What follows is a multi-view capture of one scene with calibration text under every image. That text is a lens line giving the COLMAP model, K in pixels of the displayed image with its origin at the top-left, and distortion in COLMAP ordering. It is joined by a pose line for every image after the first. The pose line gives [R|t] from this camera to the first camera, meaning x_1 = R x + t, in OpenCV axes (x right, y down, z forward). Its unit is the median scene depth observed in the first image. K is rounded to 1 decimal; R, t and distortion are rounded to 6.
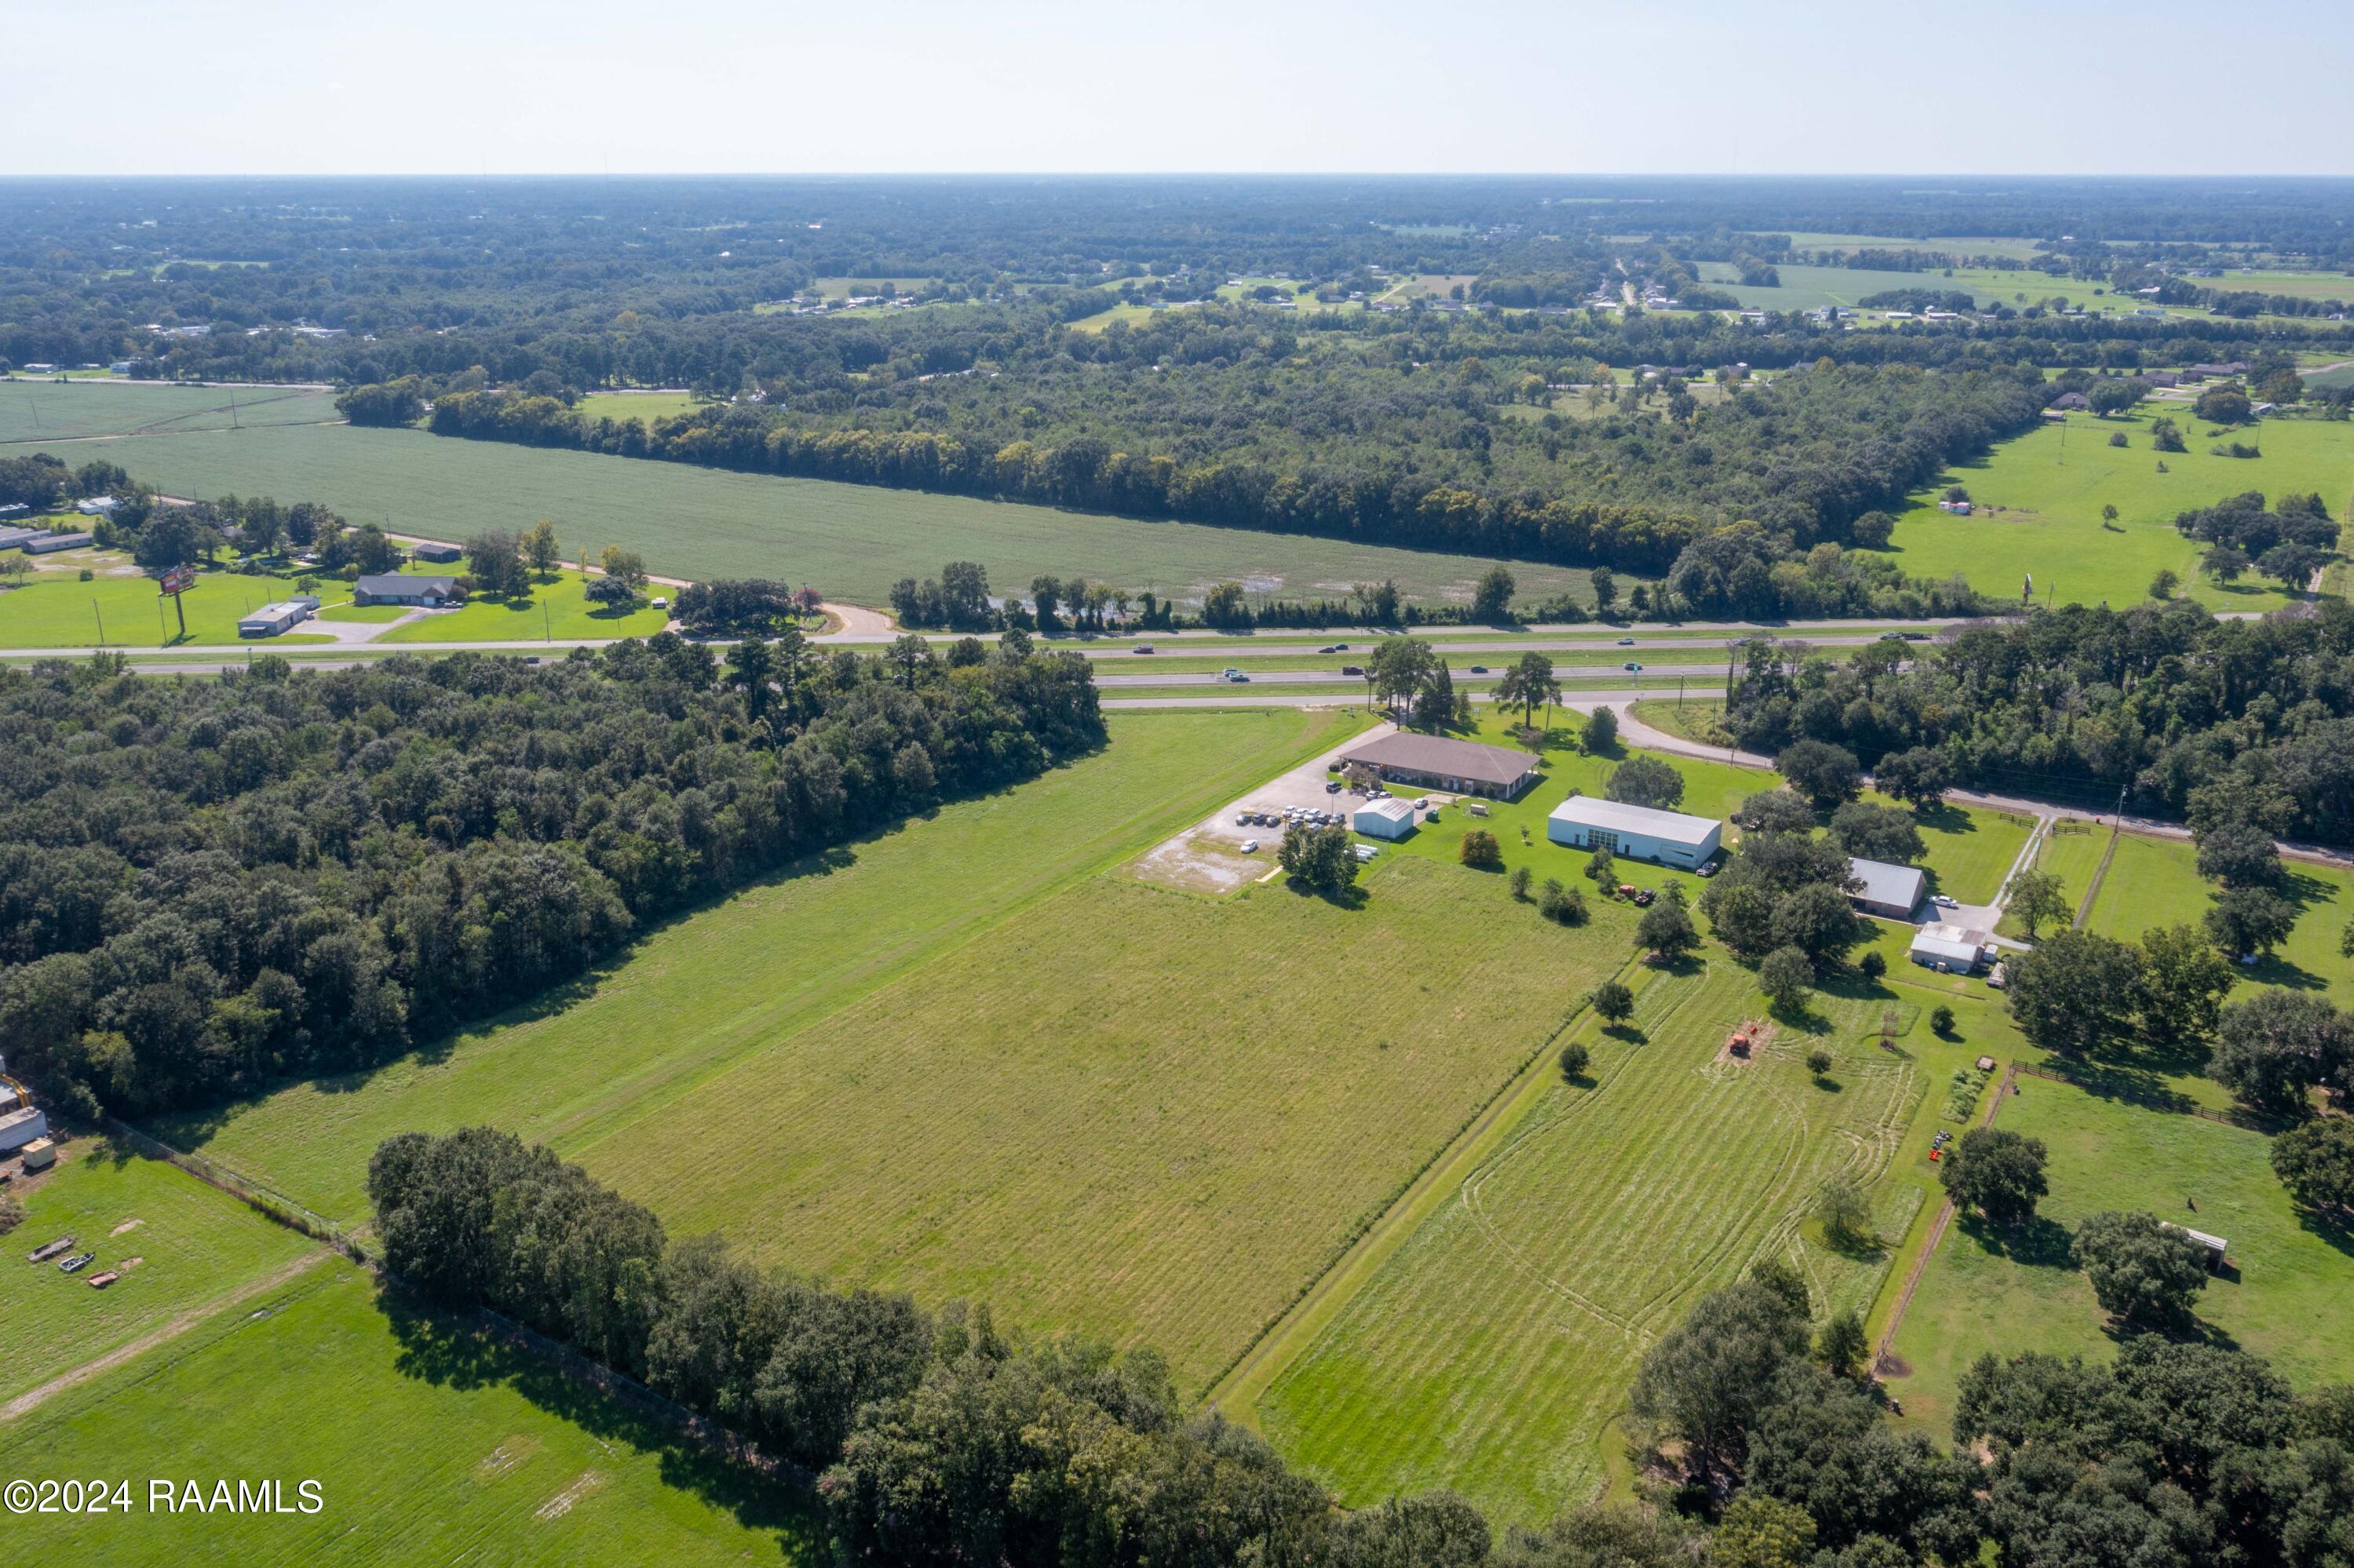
lens RADIAL K [[1851.2, 0, 1177.0], [0, 1851.2, 784.0], [0, 0, 1]] dist [-0.014123, 0.006469]
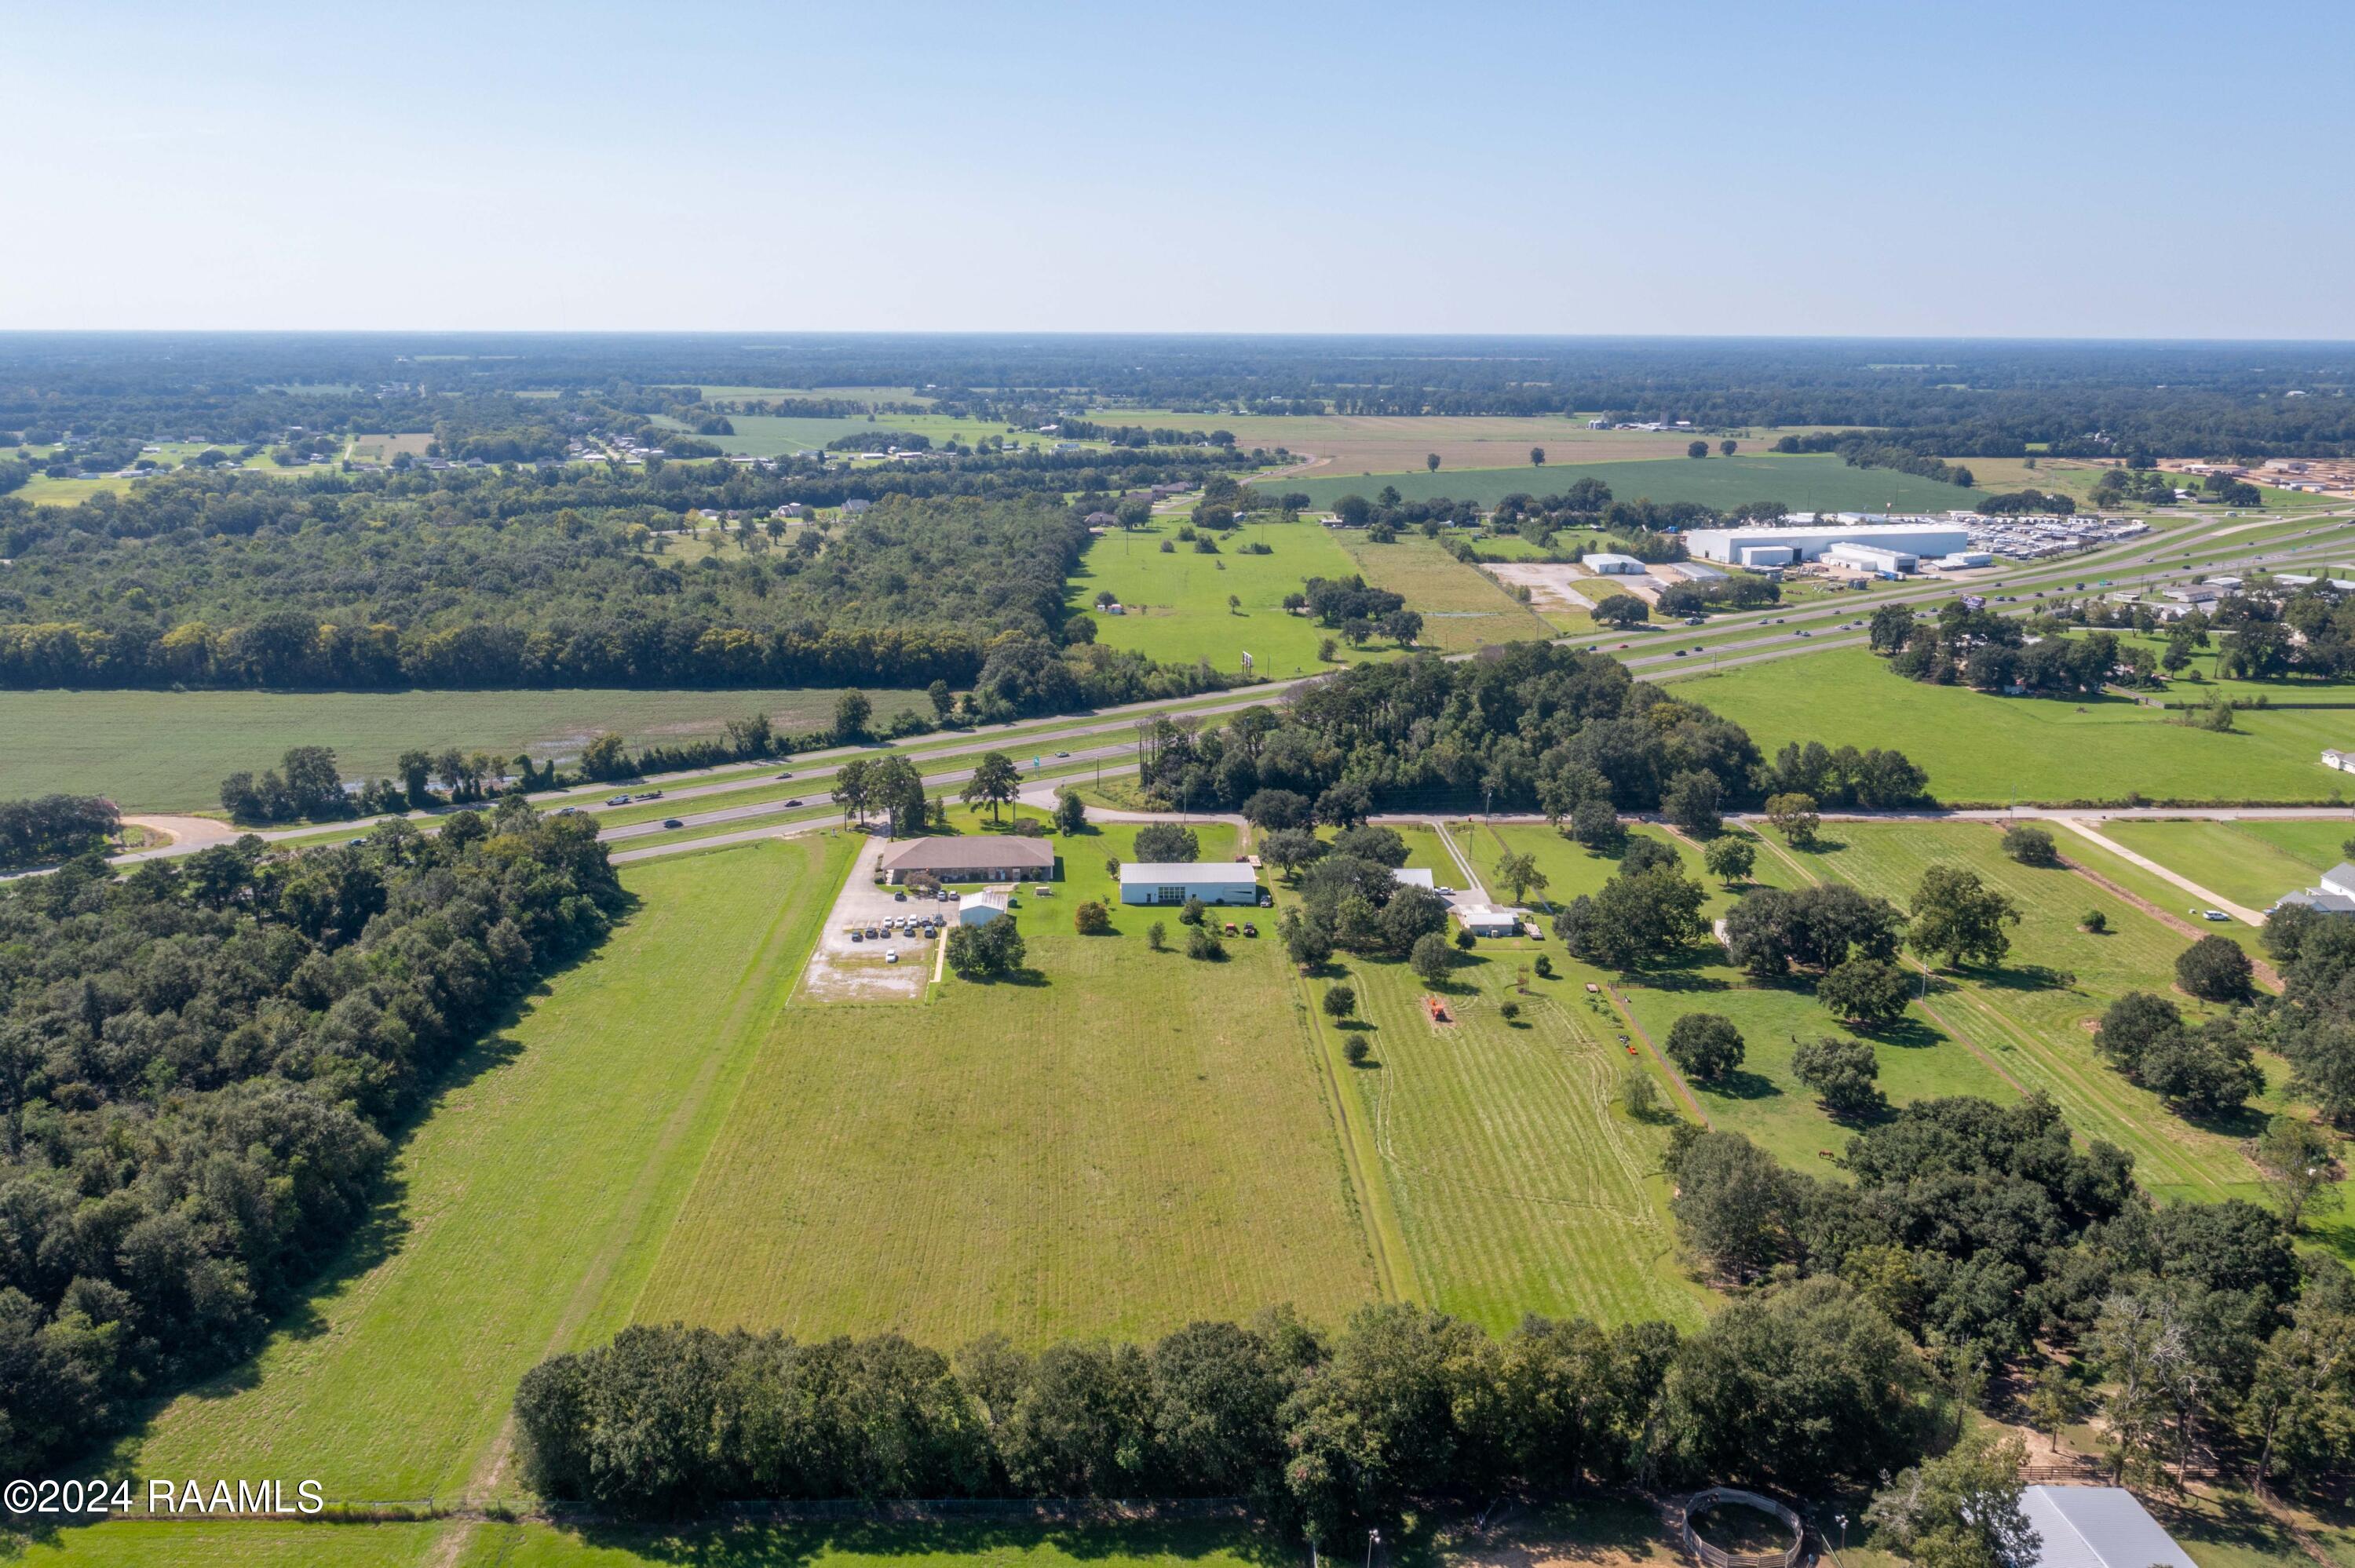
lens RADIAL K [[1851.9, 0, 1177.5], [0, 1851.9, 784.0], [0, 0, 1]] dist [-0.014123, 0.006469]
pose [[0.825936, -0.131322, 0.548255, -0.325299], [0.174249, 0.984339, -0.026728, -0.004808], [-0.536159, 0.117609, 0.835884, 0.026122]]
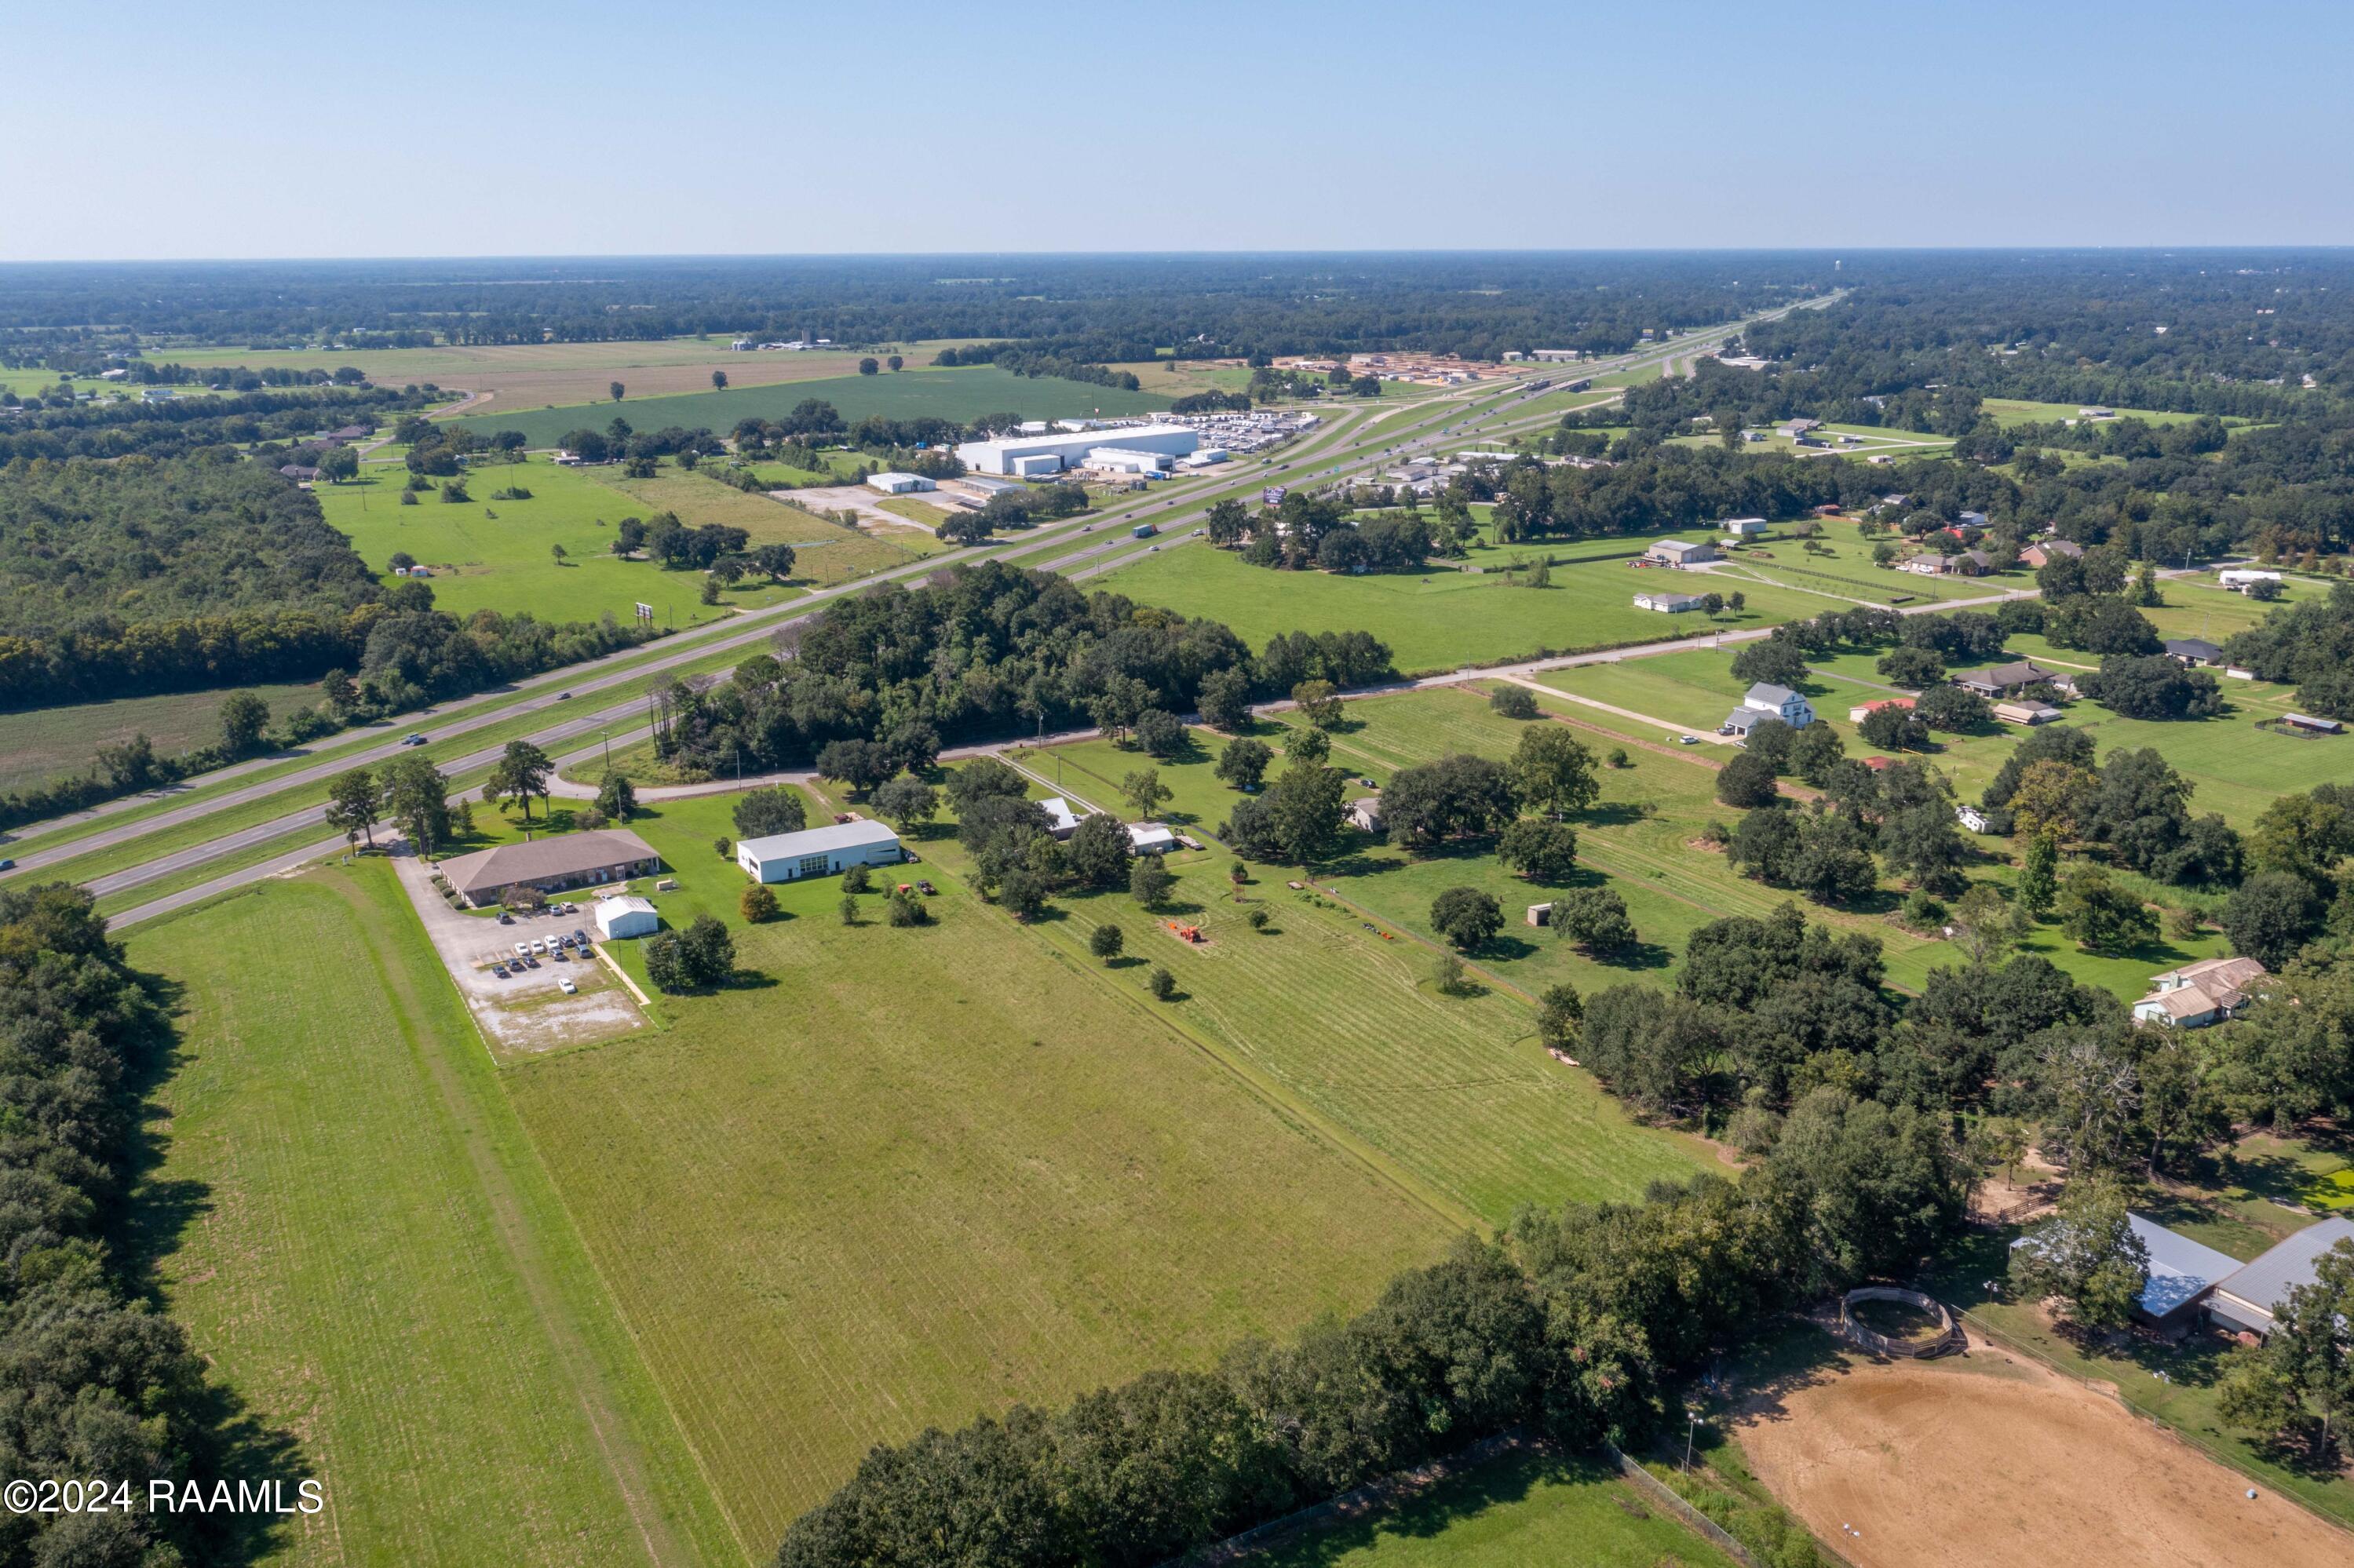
lens RADIAL K [[1851.2, 0, 1177.0], [0, 1851.2, 784.0], [0, 0, 1]] dist [-0.014123, 0.006469]
pose [[0.460409, -0.250137, 0.851737, -0.472519], [0.286451, 0.950016, 0.124157, -0.071951], [-0.840220, 0.186818, 0.509048, 0.235557]]
